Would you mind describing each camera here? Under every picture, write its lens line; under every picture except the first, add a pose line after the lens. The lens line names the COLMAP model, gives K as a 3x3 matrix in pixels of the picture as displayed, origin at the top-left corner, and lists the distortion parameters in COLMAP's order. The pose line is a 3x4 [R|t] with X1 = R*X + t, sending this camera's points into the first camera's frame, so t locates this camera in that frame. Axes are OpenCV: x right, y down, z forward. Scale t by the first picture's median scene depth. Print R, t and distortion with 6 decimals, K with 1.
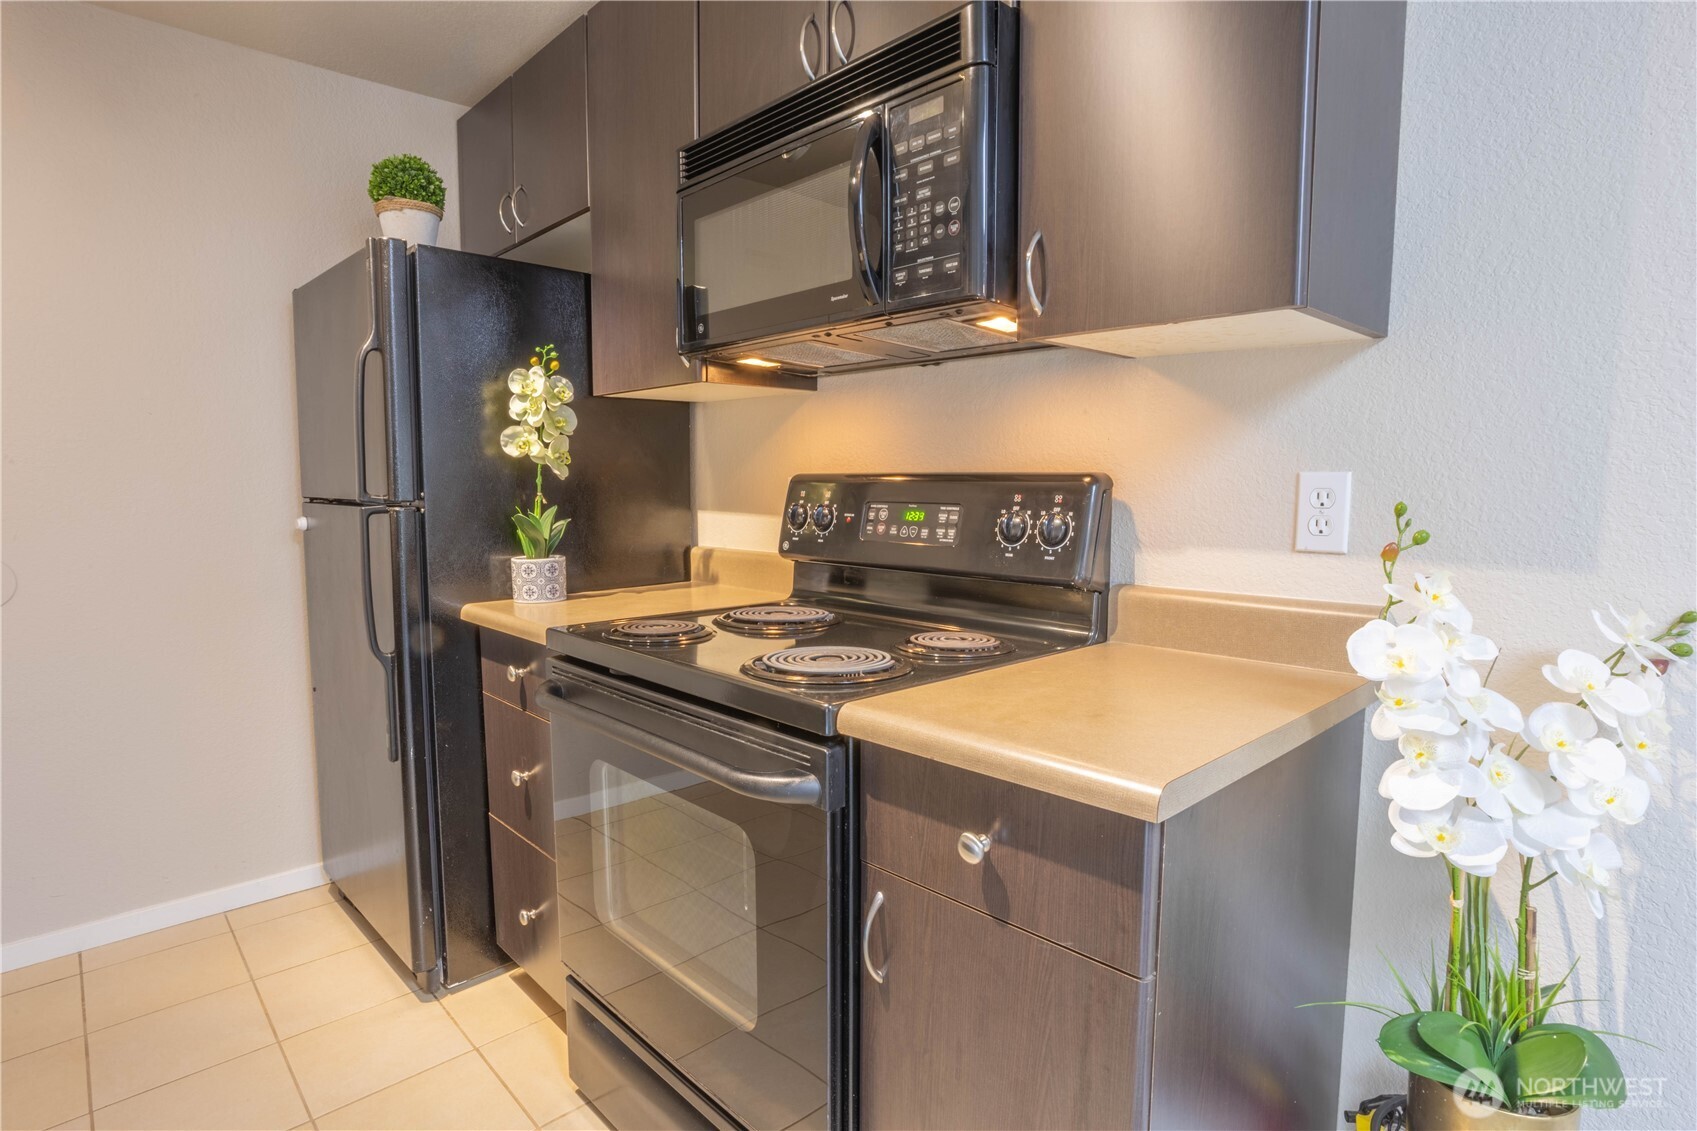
lens RADIAL K [[871.7, 0, 822.1], [0, 871.7, 566.5], [0, 0, 1]] dist [-0.072528, 0.047278]
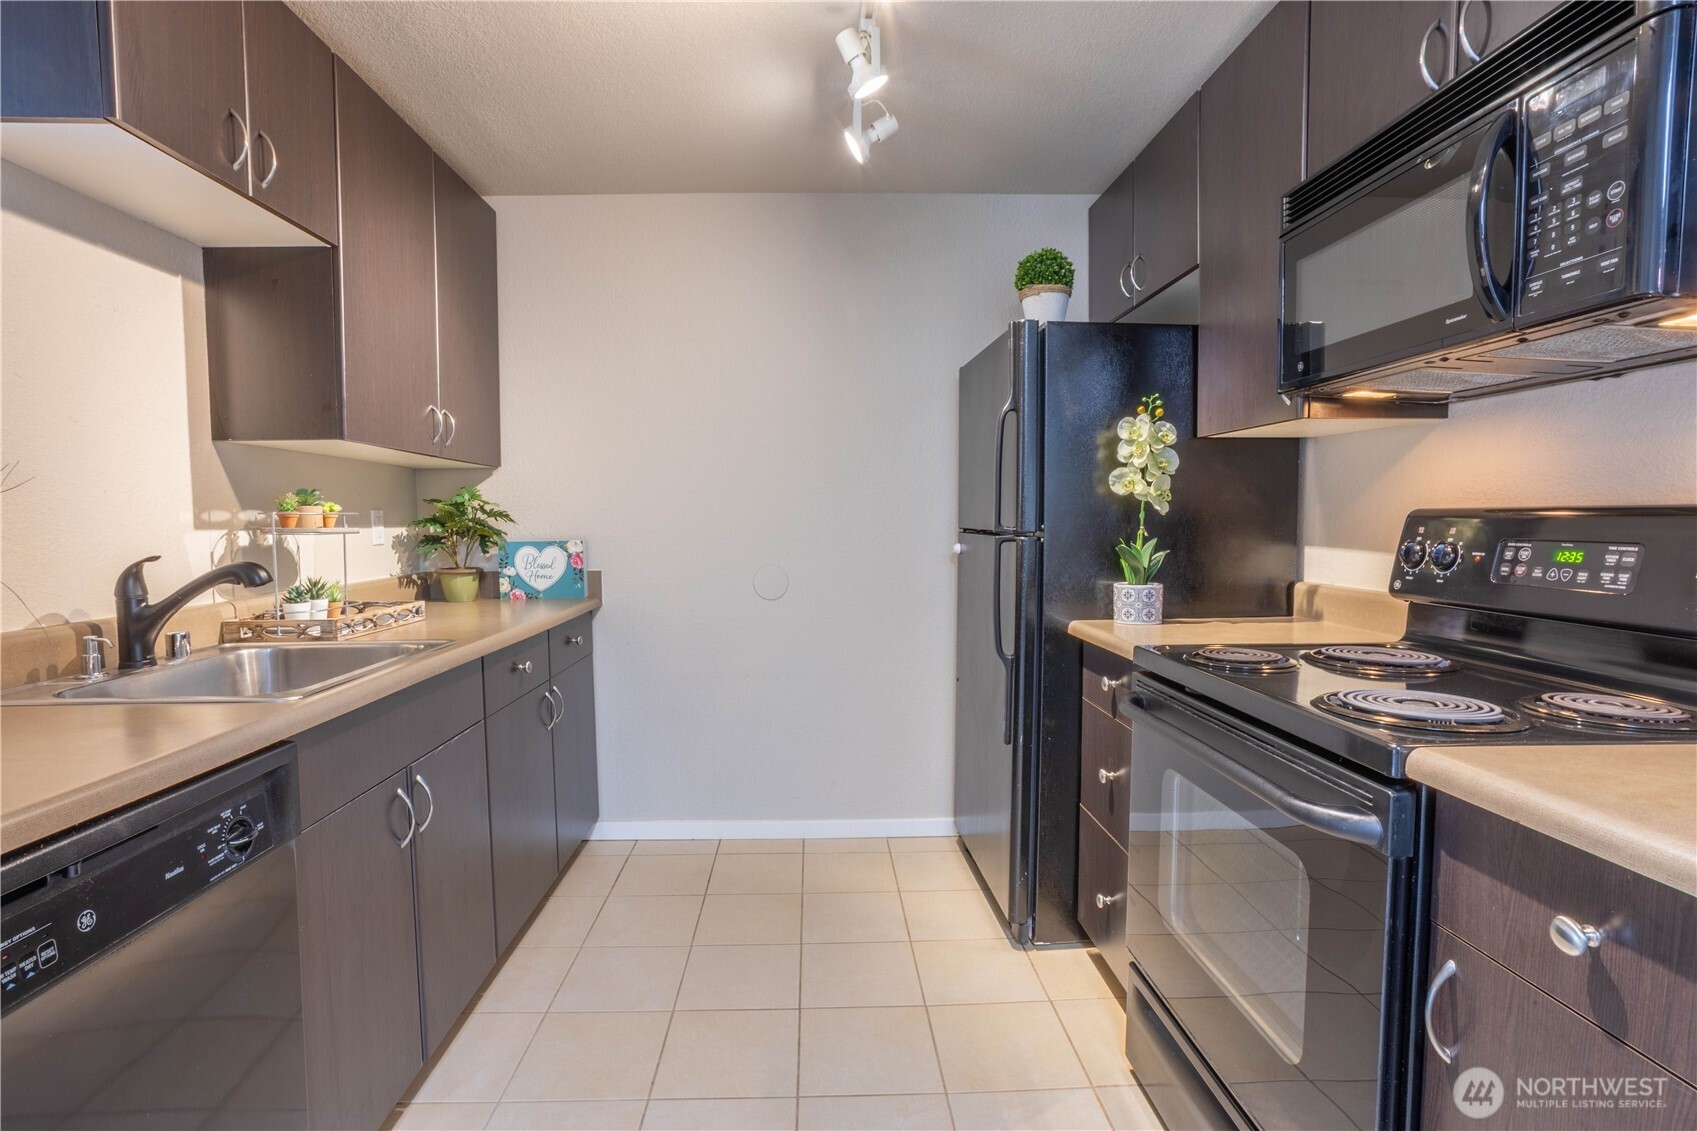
lens RADIAL K [[818.6, 0, 833.8], [0, 818.6, 566.6], [0, 0, 1]] dist [-0.070061, 0.035713]
pose [[0.755202, 0.036945, -0.654450, 0.068393], [-0.061340, 0.998012, -0.014443, 0.007084], [0.652616, 0.051052, 0.755967, -0.056646]]
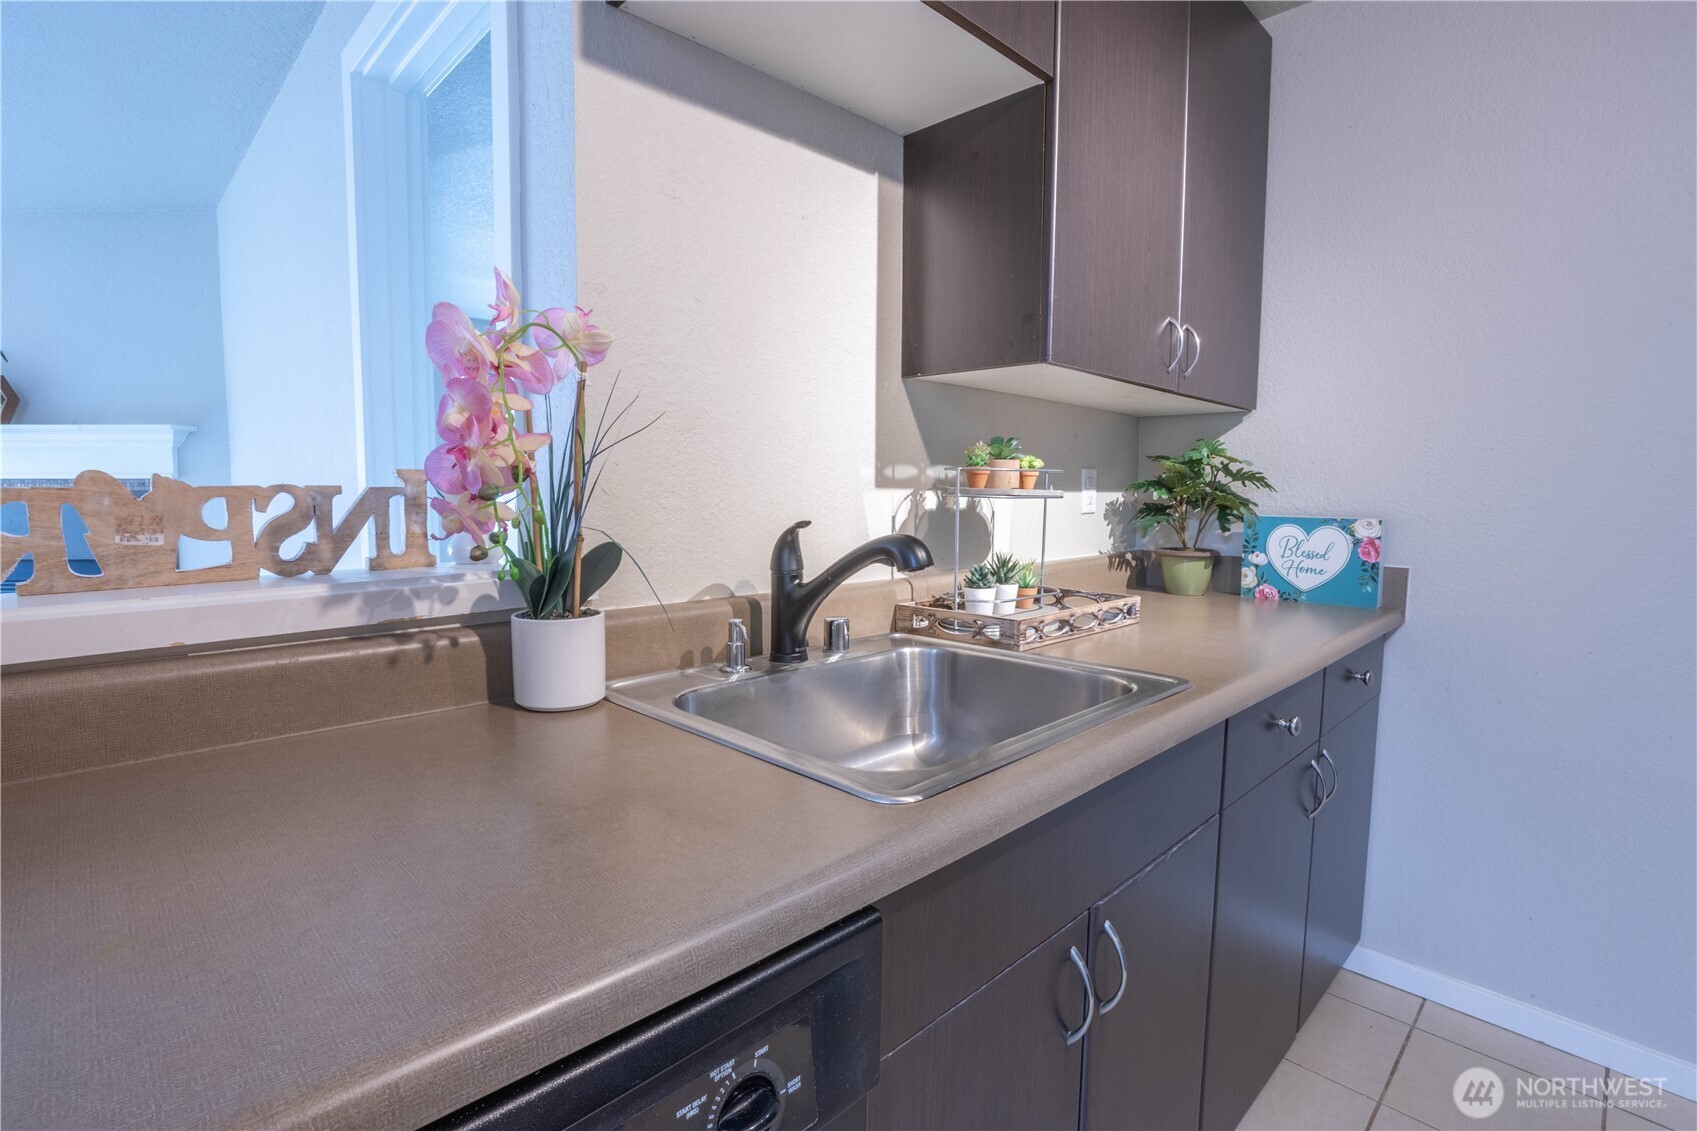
lens RADIAL K [[818.6, 0, 833.8], [0, 818.6, 566.6], [0, 0, 1]] dist [-0.070061, 0.035713]
pose [[0.029196, 0.102399, -0.994315, -0.413234], [-0.107931, 0.989246, 0.098708, -0.004070], [0.993730, 0.104435, 0.039934, 0.124763]]
